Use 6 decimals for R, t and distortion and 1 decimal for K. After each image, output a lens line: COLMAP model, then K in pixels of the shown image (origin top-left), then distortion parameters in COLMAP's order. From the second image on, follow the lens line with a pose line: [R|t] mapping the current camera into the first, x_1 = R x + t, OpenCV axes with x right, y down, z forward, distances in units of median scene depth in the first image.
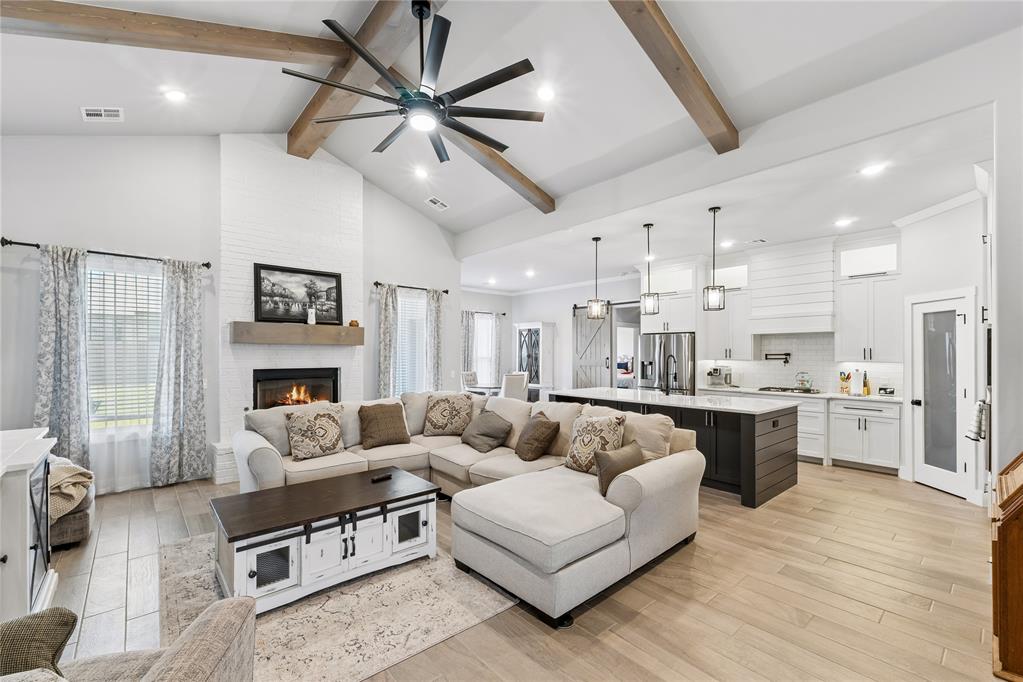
lens RADIAL K [[428.4, 0, 516.4], [0, 428.4, 352.5], [0, 0, 1]] dist [0.009737, -0.001104]
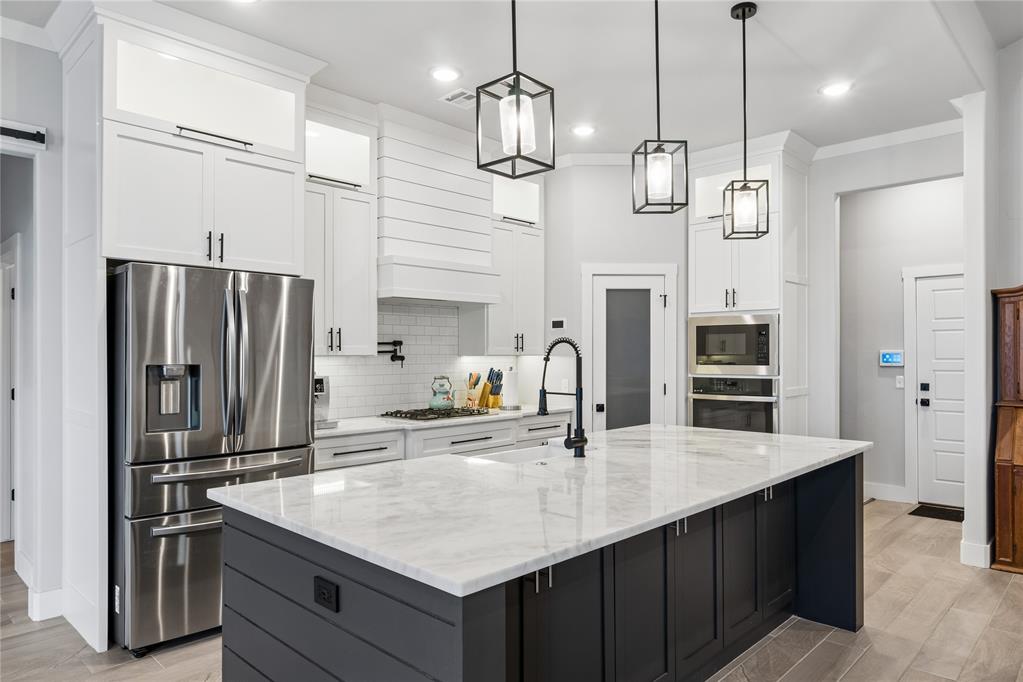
lens RADIAL K [[645.6, 0, 508.8], [0, 645.6, 348.5], [0, 0, 1]] dist [-0.009719, 0.001272]
pose [[-0.077704, 0.004331, 0.996967, -0.160024], [-0.000643, 0.999990, -0.004394, 0.016862], [-0.996976, -0.000982, -0.077701, 1.143165]]
